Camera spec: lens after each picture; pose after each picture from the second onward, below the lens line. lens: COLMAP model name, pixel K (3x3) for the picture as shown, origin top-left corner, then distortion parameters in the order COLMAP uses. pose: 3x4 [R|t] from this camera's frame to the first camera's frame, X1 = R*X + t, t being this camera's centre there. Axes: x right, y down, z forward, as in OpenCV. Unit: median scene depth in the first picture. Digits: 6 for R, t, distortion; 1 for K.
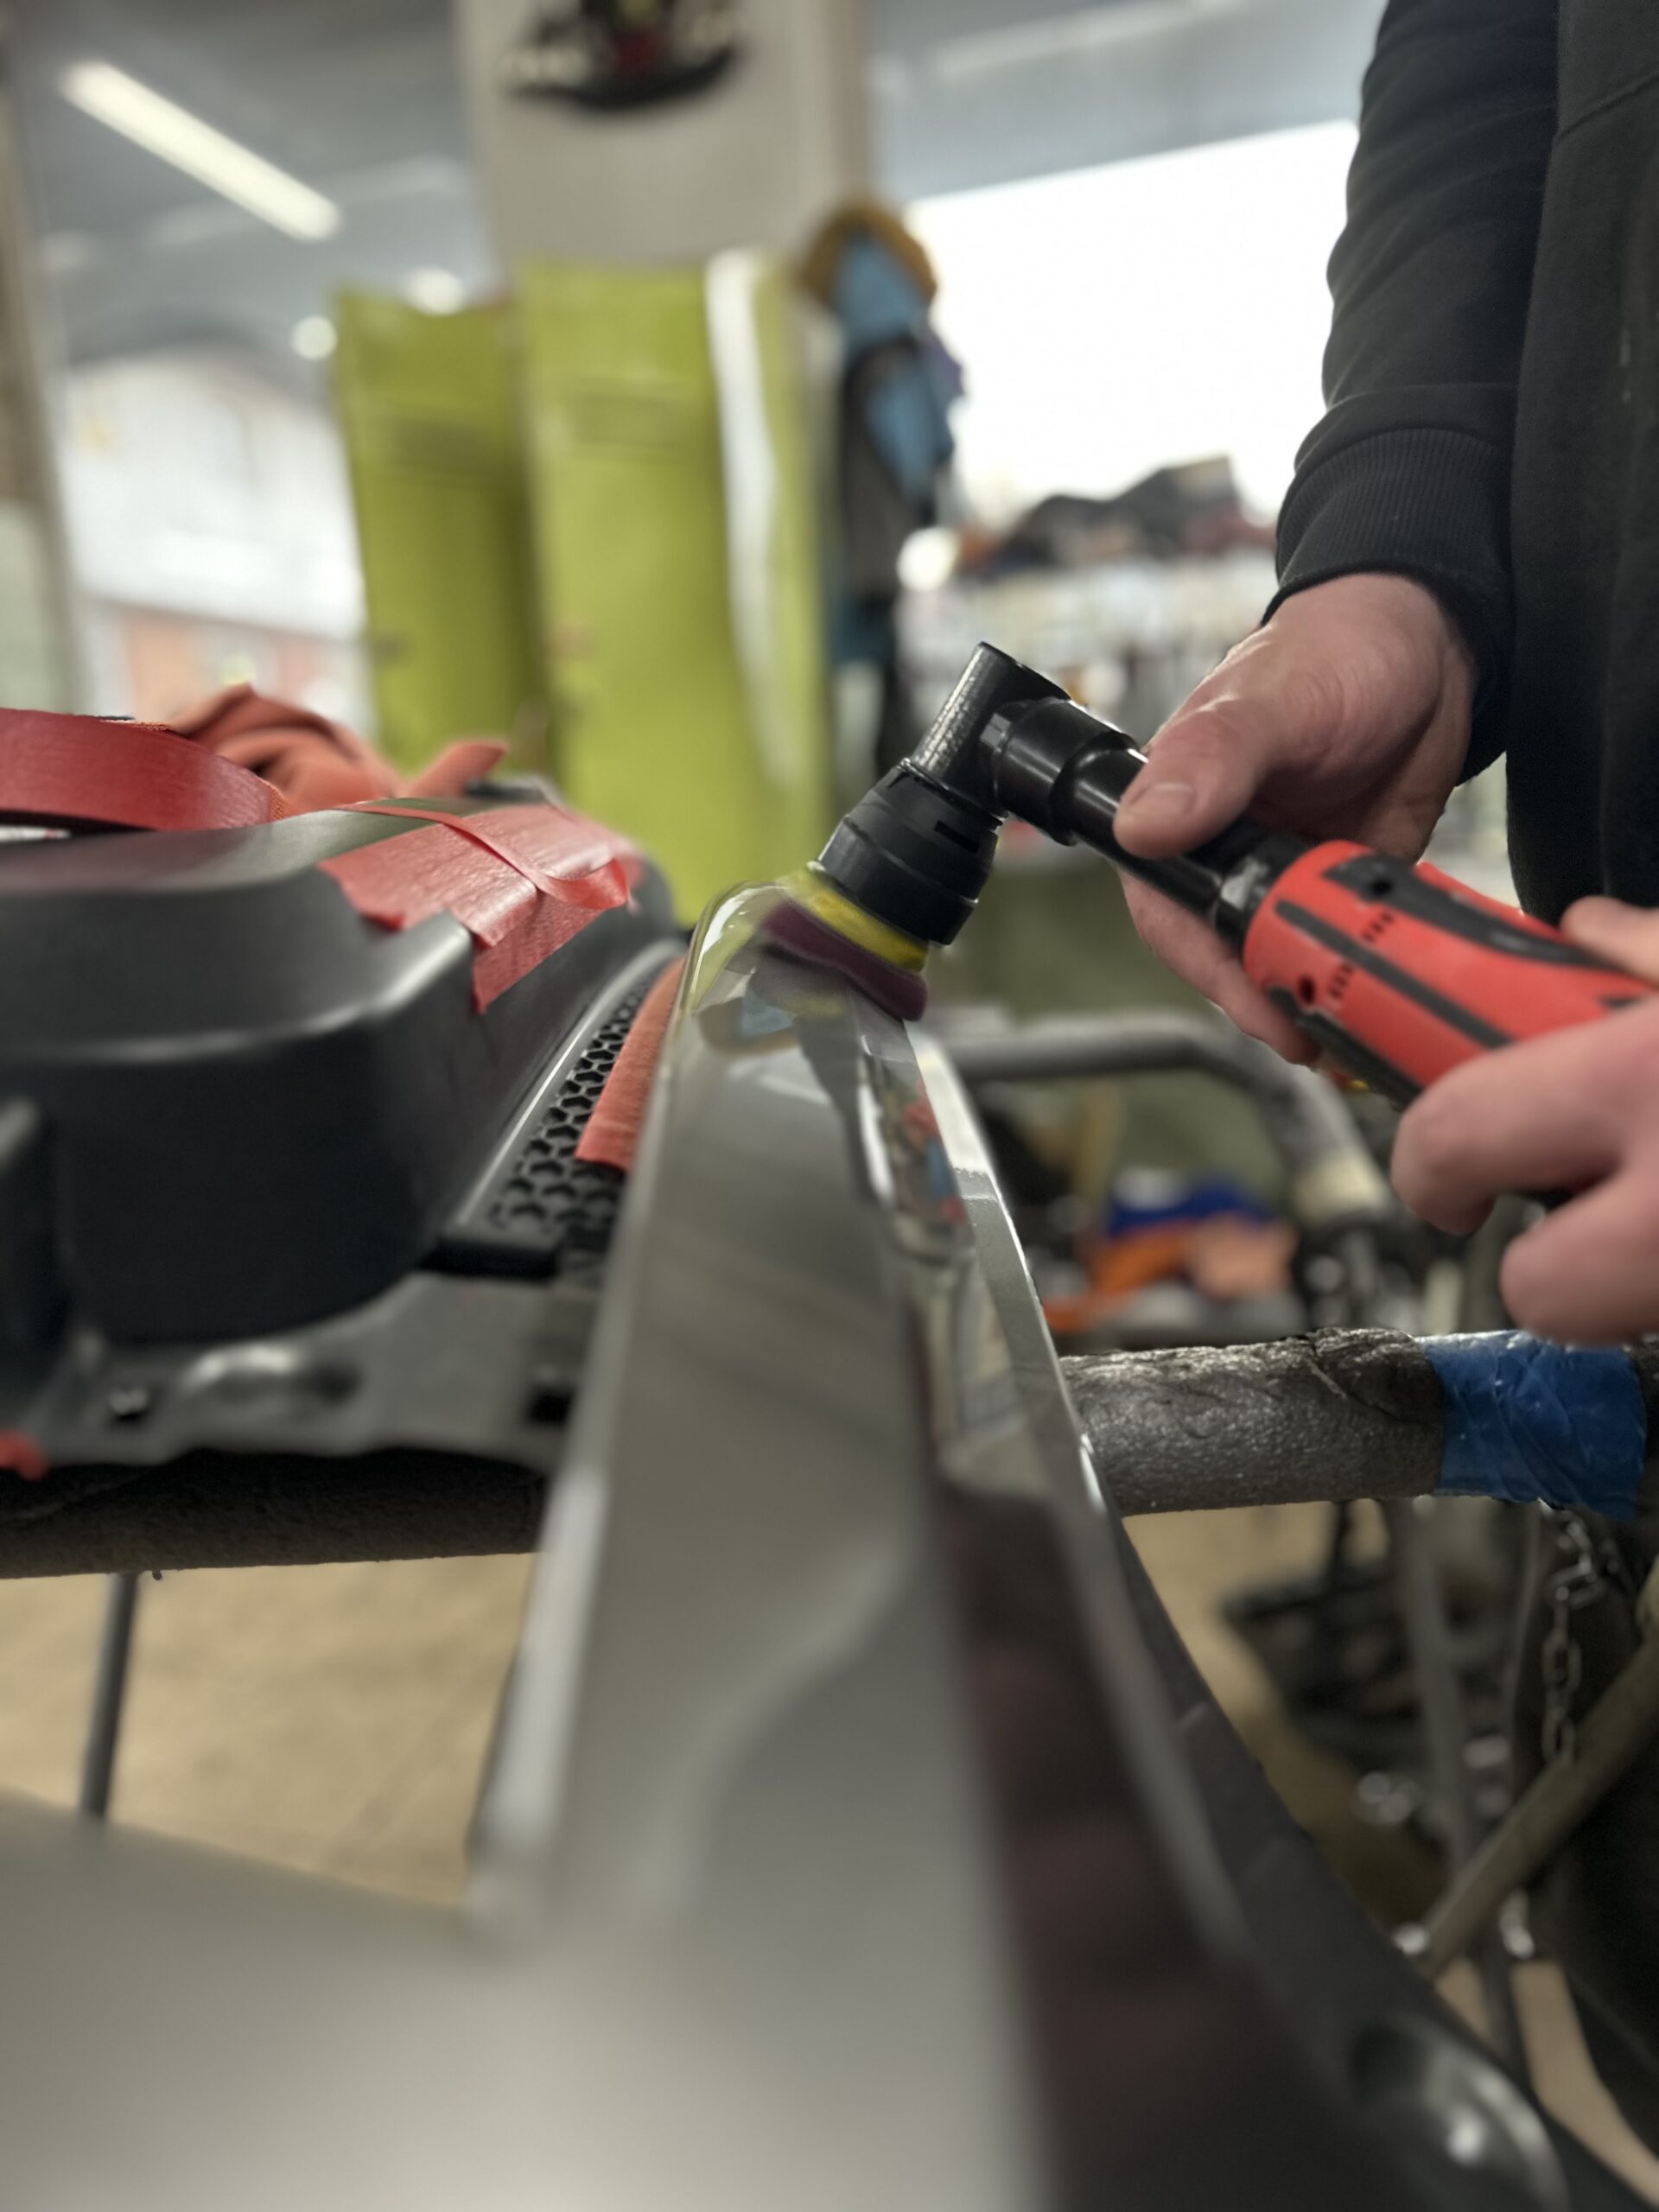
lens RADIAL K [[1538.0, 0, 740.0], [0, 1538.0, 1142.4], [0, 0, 1]] dist [-0.031285, 0.002921]
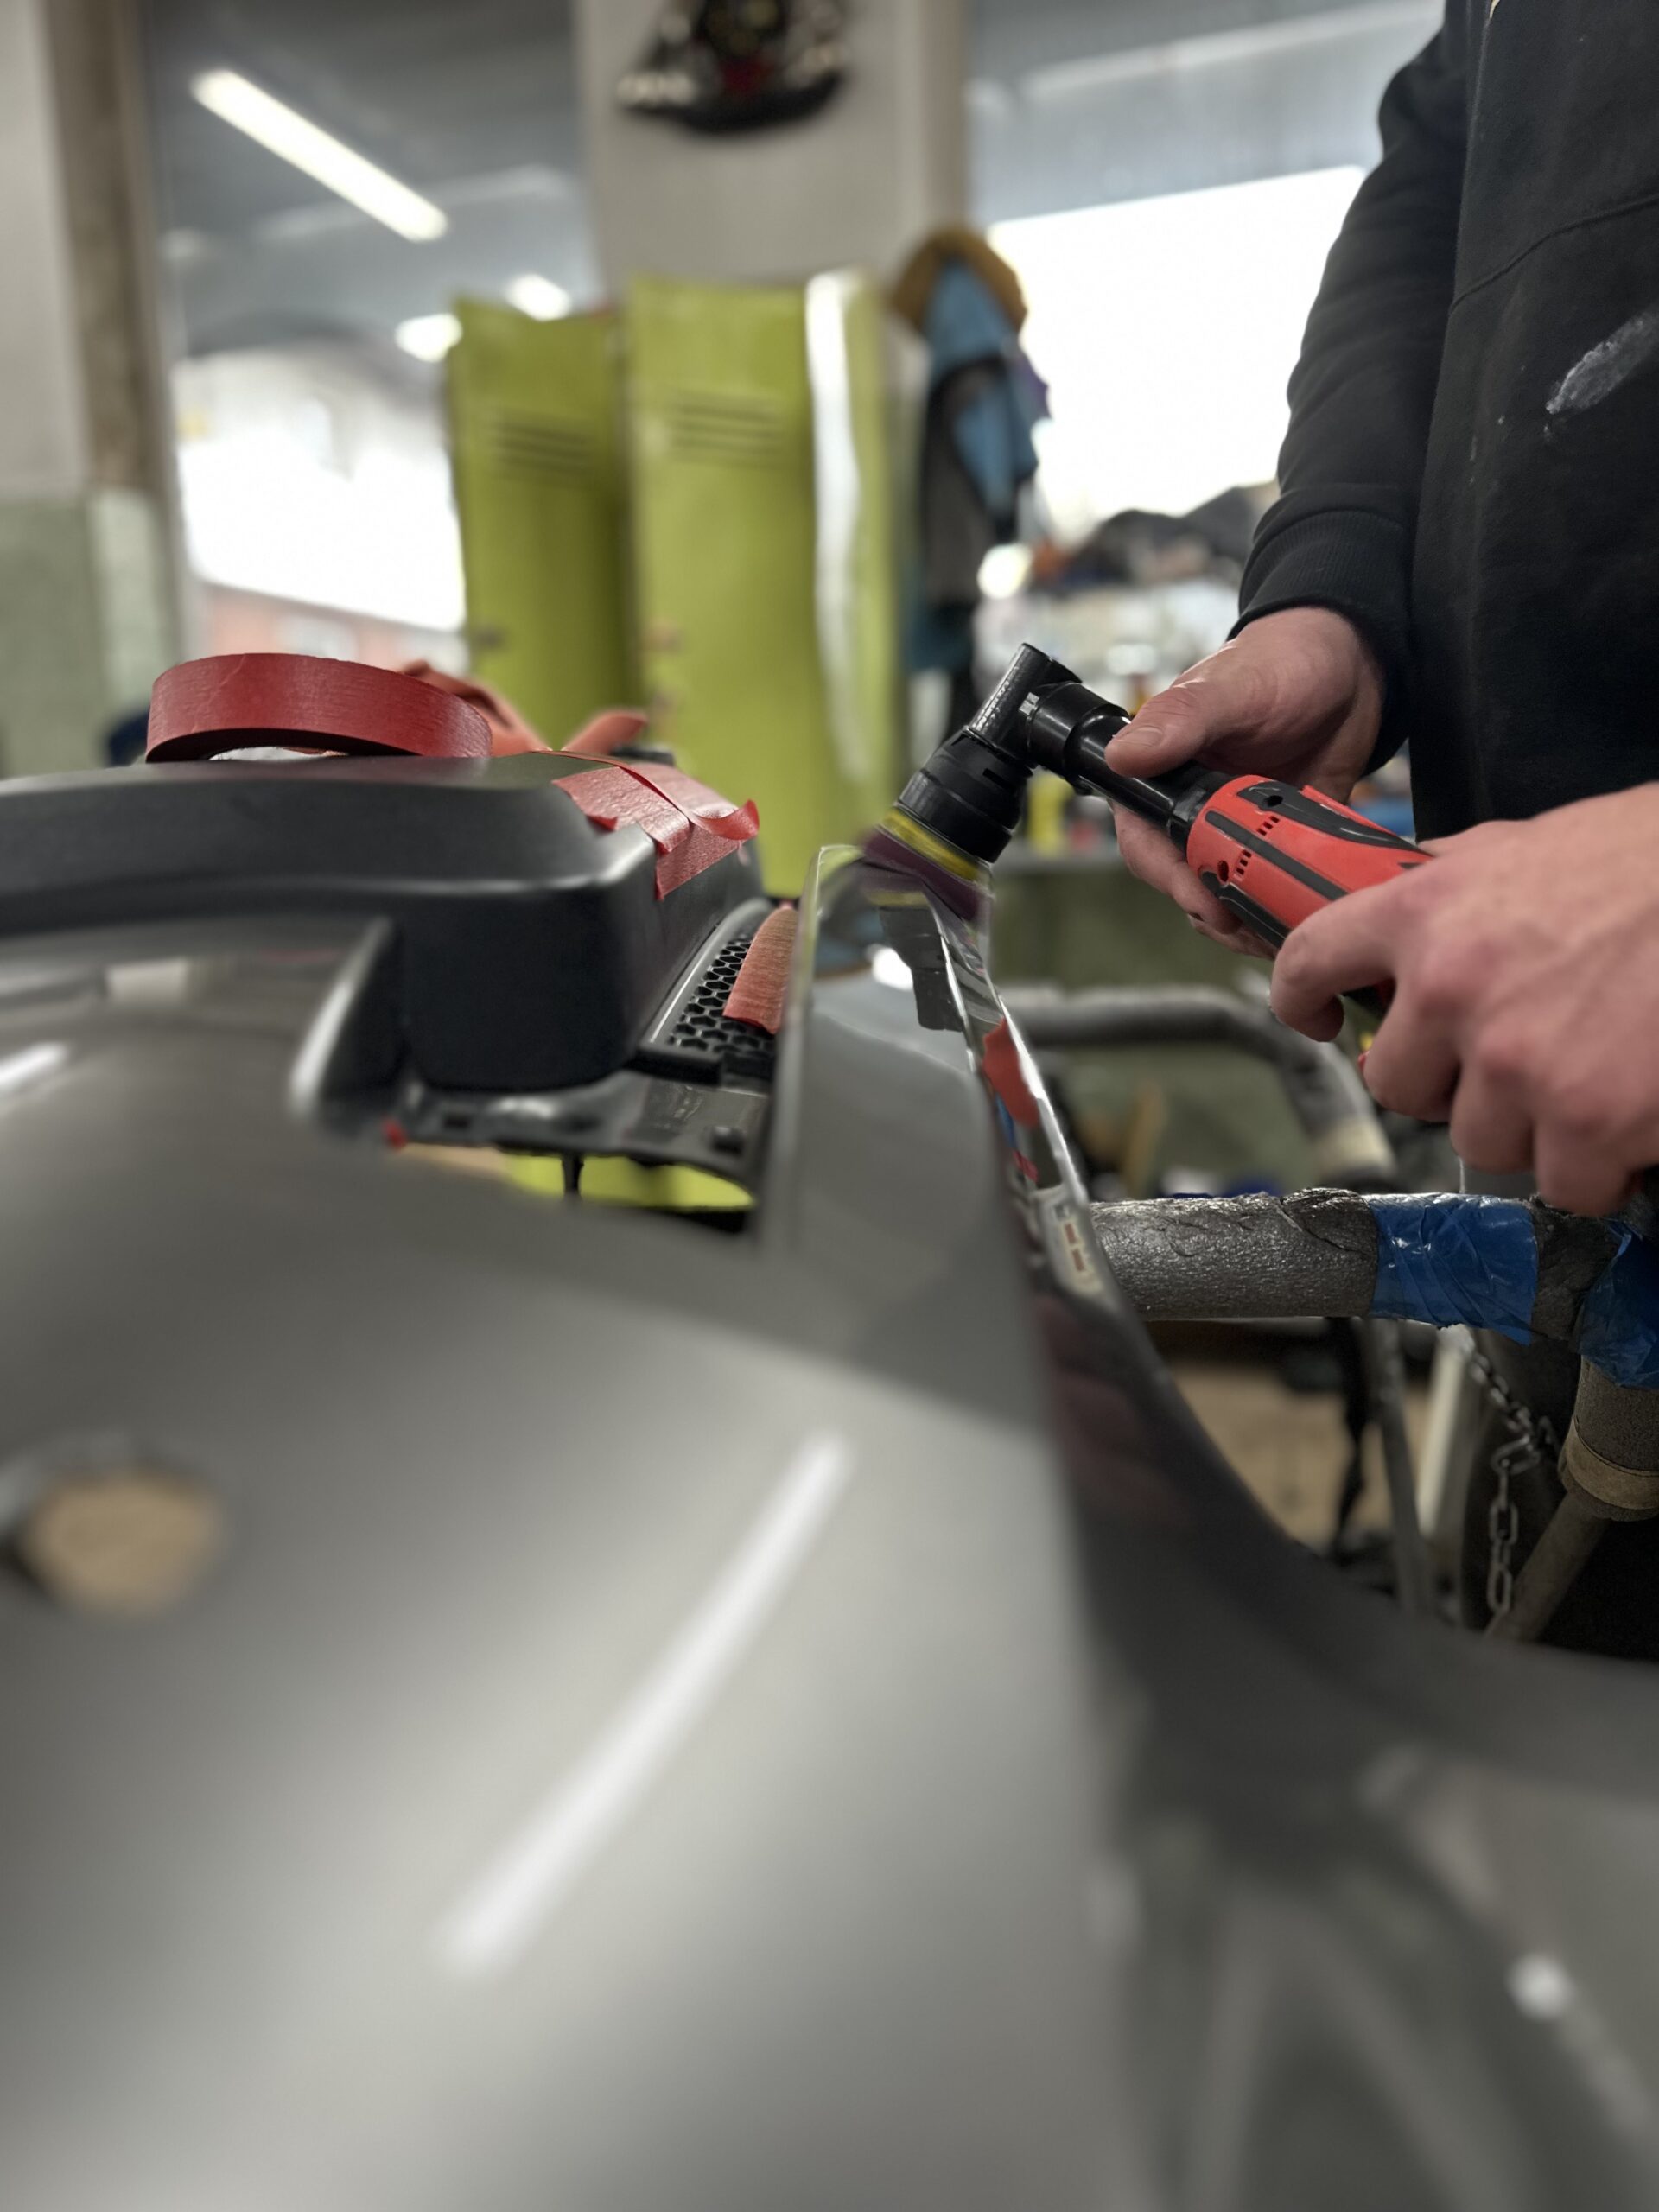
lens RADIAL K [[1562.3, 0, 829.5], [0, 1562.3, 1106.0], [0, 0, 1]] dist [0.003779, -0.000557]
pose [[0.999641, 0.024217, 0.011500, -0.020271], [-0.023861, 0.999262, -0.030105, 0.110550], [-0.012220, 0.029820, 0.999481, -0.317722]]
